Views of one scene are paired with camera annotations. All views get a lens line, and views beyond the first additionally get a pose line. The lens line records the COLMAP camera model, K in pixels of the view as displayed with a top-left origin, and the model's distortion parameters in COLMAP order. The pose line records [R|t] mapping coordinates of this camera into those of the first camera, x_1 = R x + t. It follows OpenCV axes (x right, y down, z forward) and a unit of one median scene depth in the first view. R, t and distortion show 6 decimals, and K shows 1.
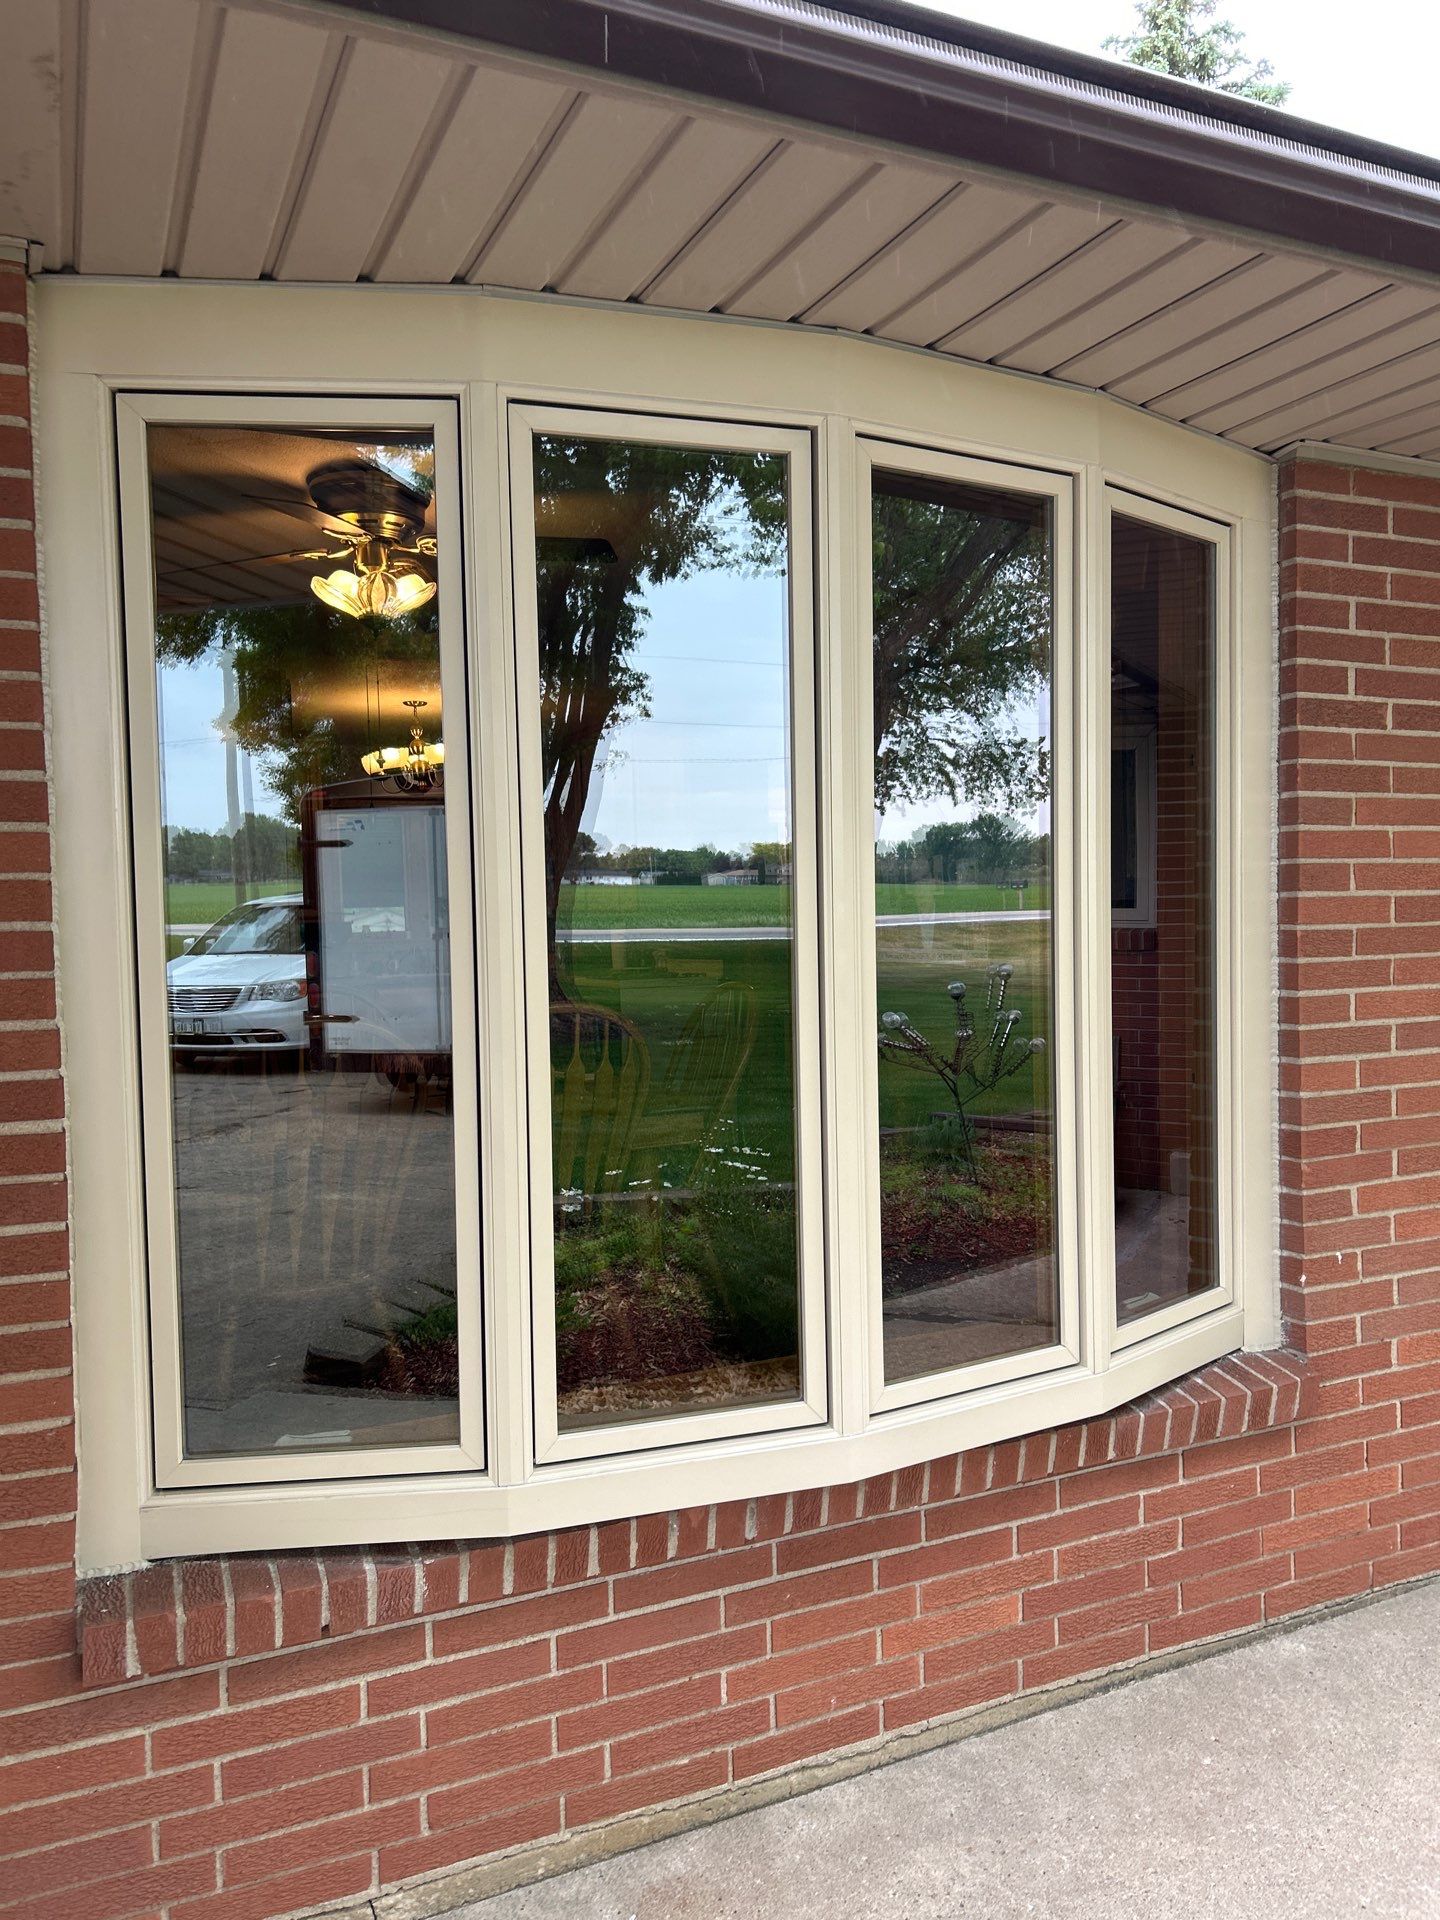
lens RADIAL K [[1441.4, 0, 734.1], [0, 1441.4, 951.3], [0, 0, 1]] dist [0.019241, -0.029477]
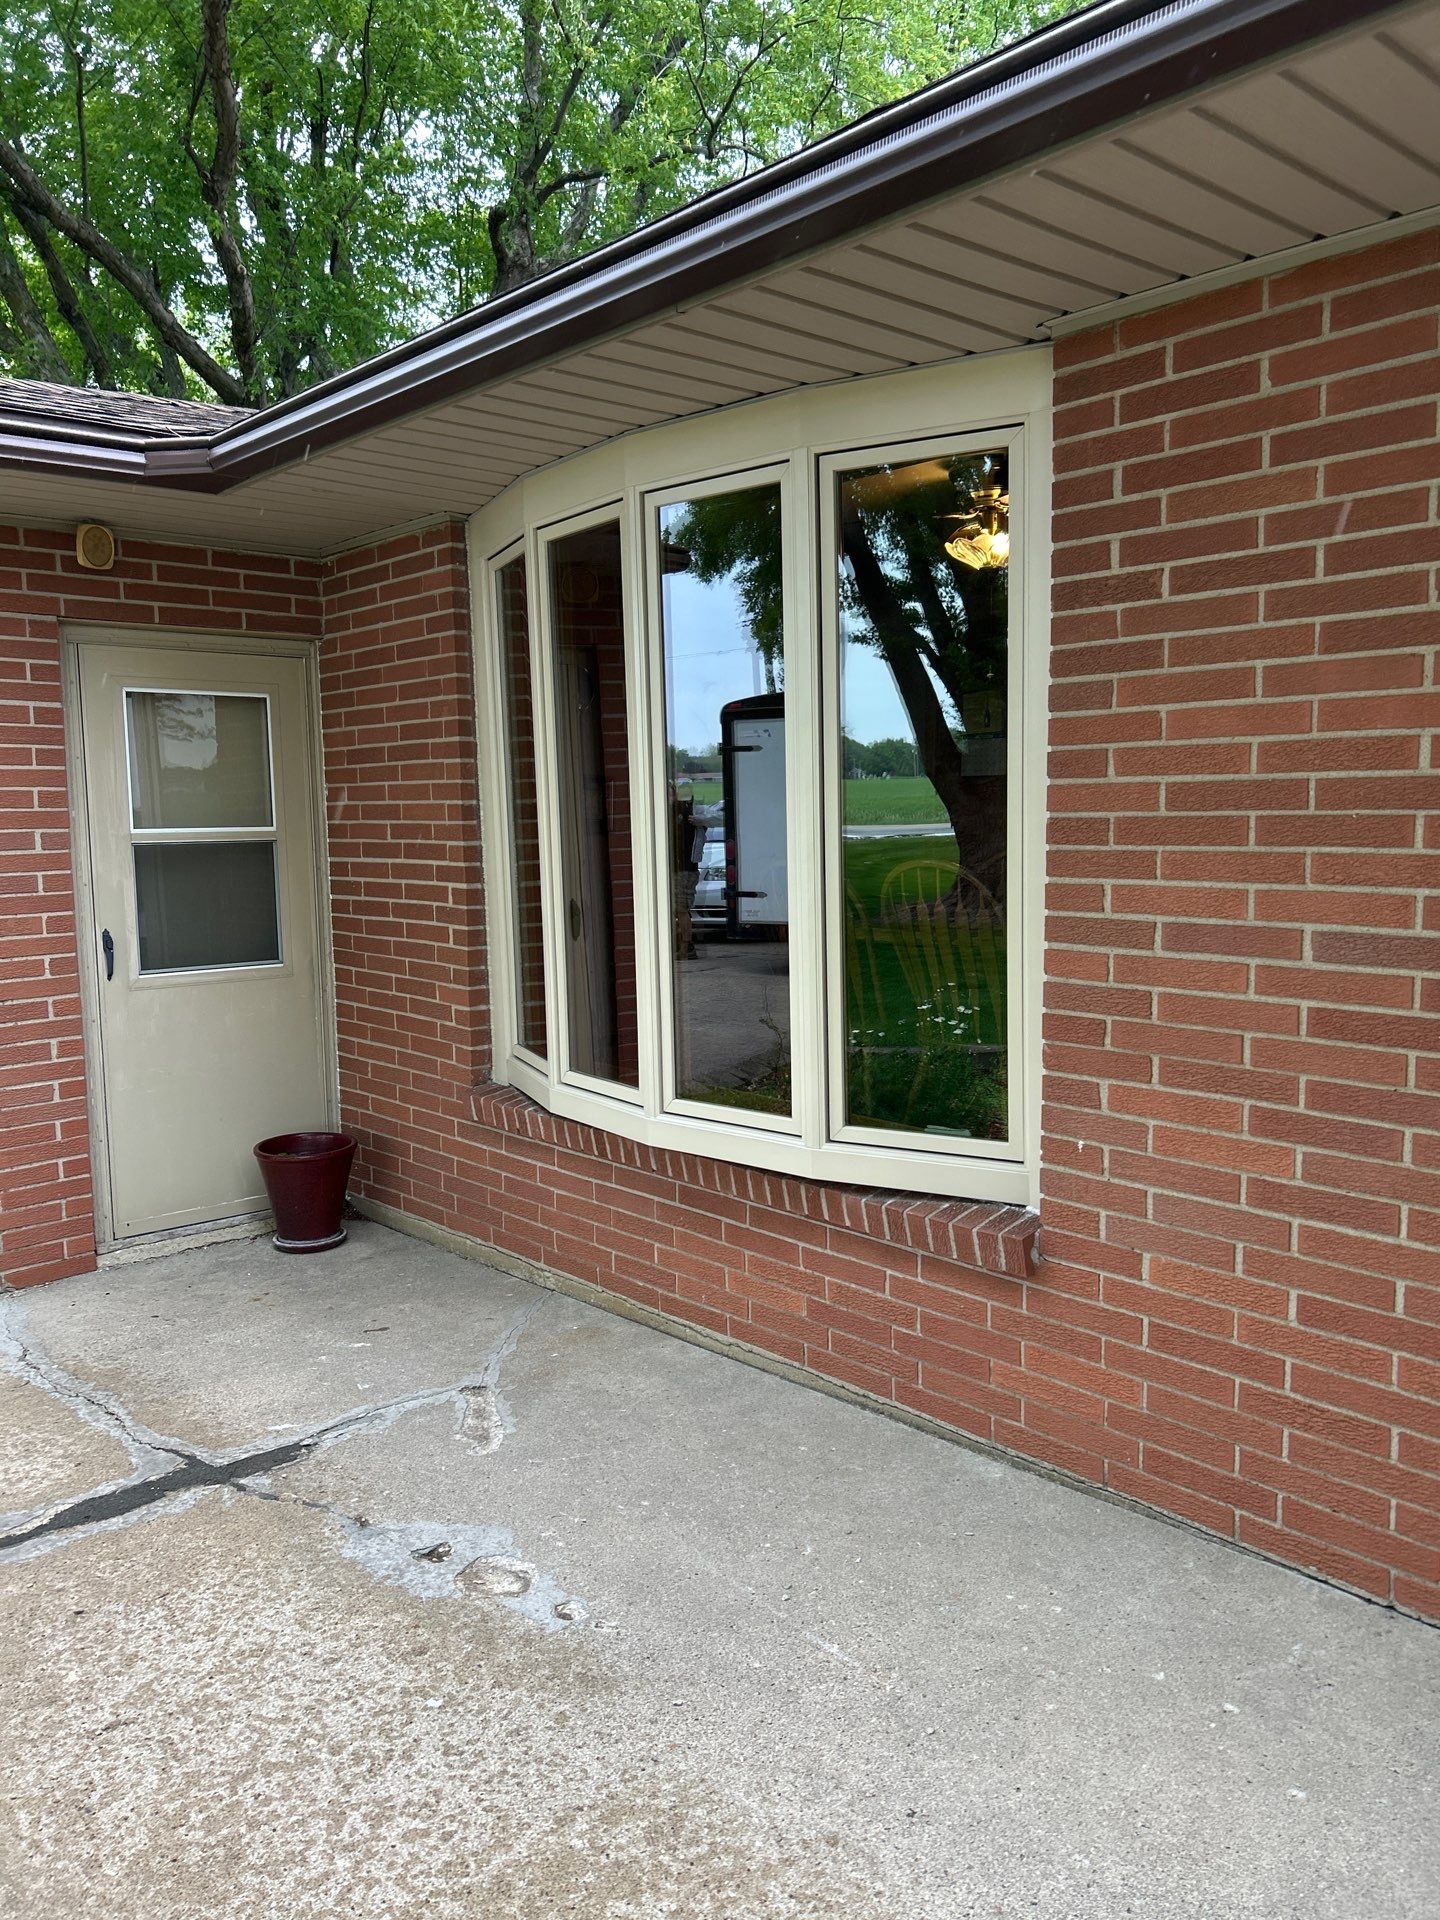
lens RADIAL K [[1441.4, 0, 732.9], [0, 1441.4, 958.8], [0, 0, 1]] dist [0.019241, -0.029477]
pose [[0.289665, 0.114944, -0.950201, 1.311757], [-0.019437, 0.993264, 0.114227, -0.027280], [0.956931, -0.014618, 0.289948, 0.491494]]
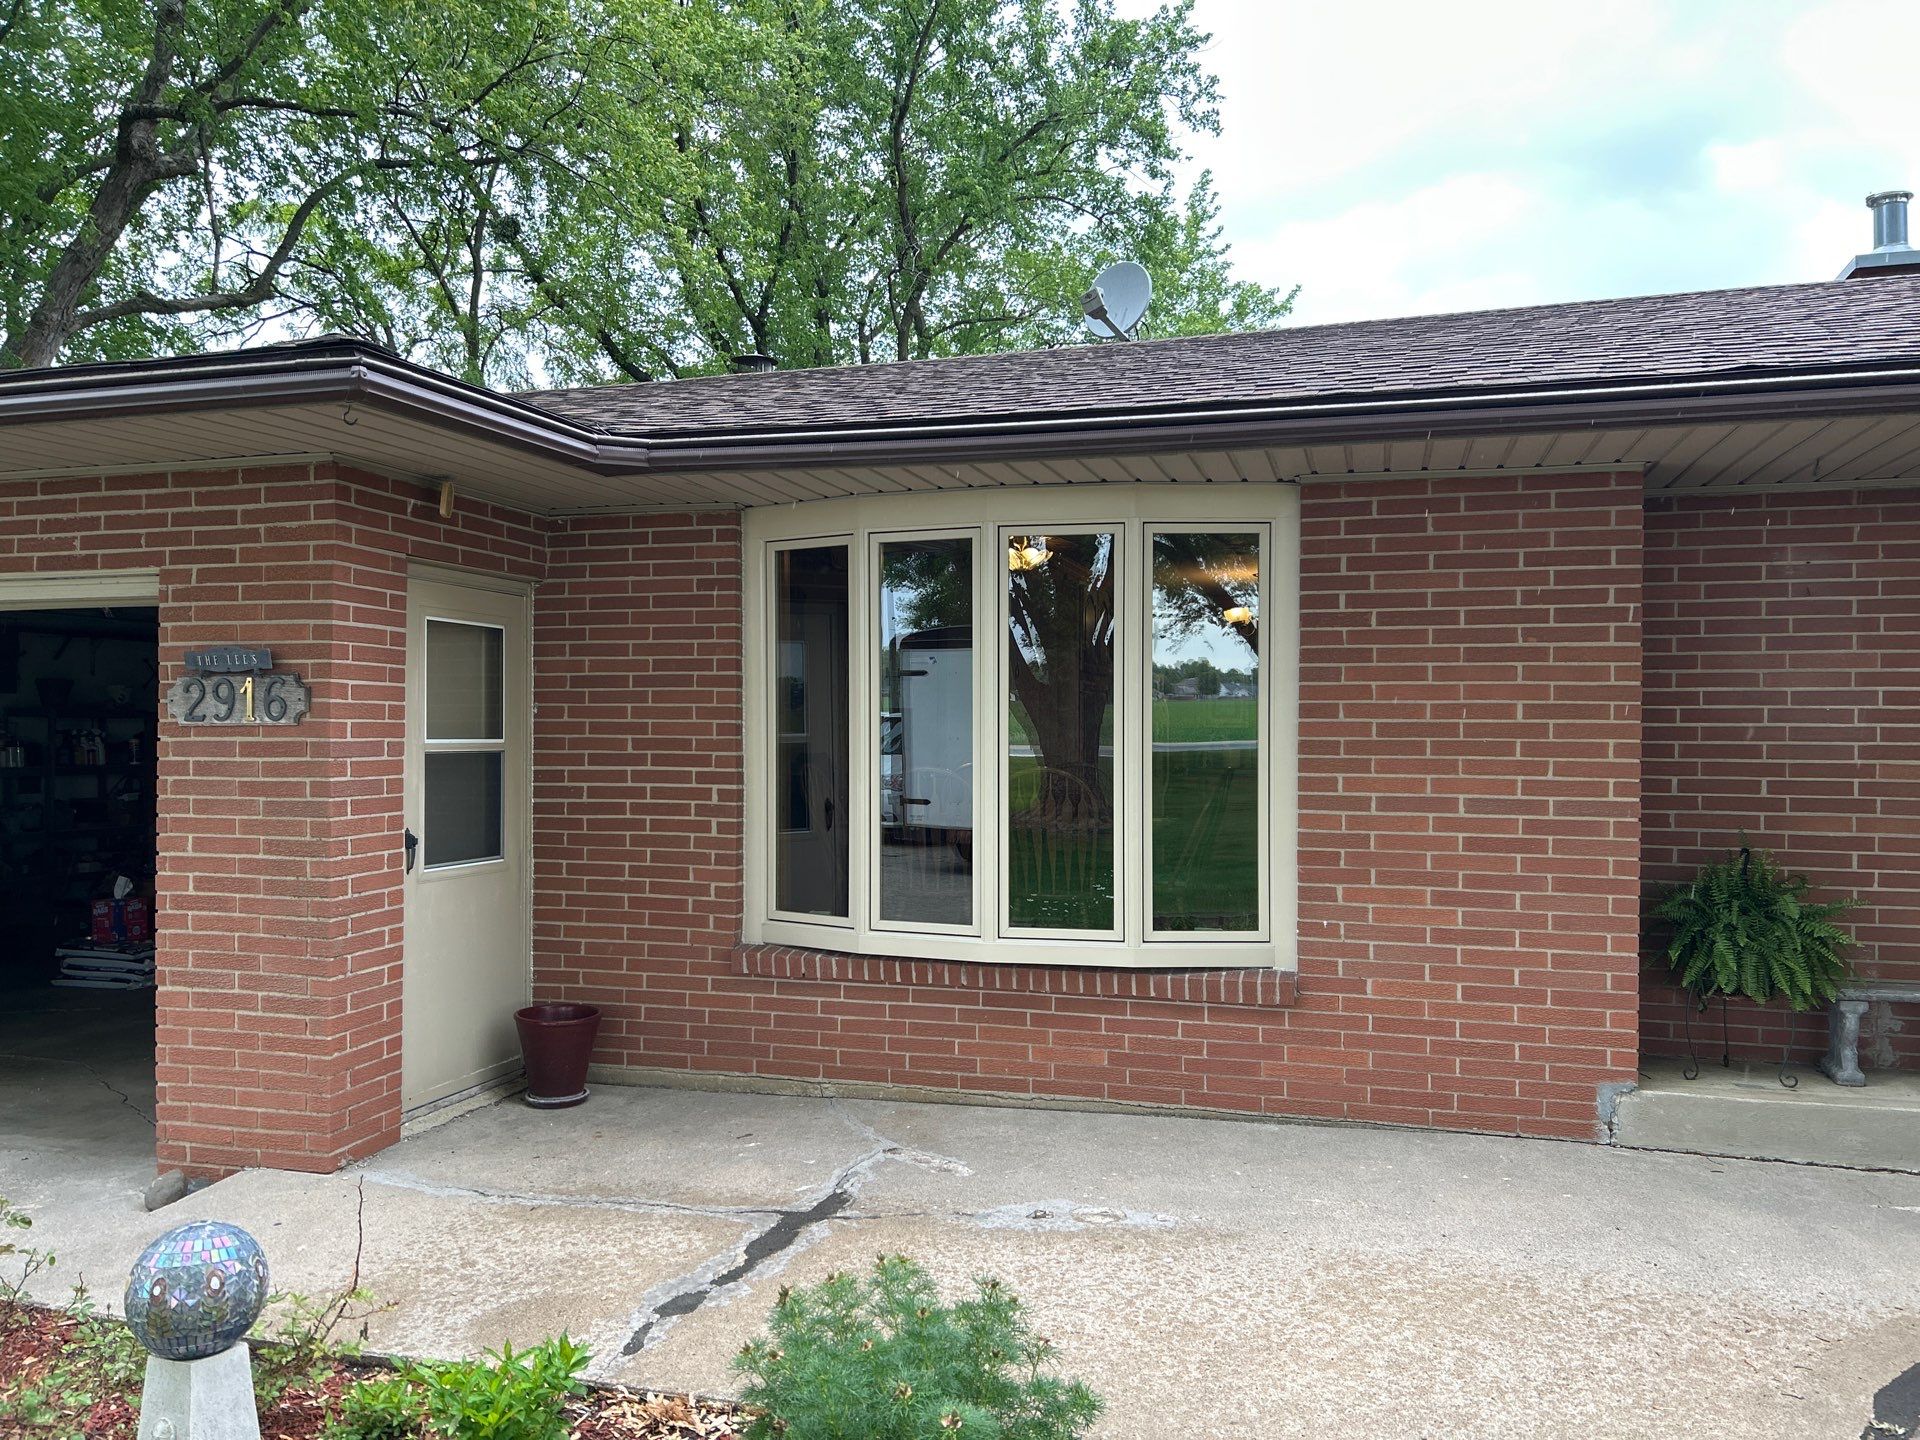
lens RADIAL K [[1441.4, 0, 961.5], [0, 1441.4, 724.3], [0, 0, 1]] dist [0.019241, -0.029477]
pose [[0.747705, 0.019999, -0.663729, 1.286384], [-0.038186, 0.999187, -0.012910, 0.005851], [0.662932, 0.034998, 0.747861, -0.650069]]
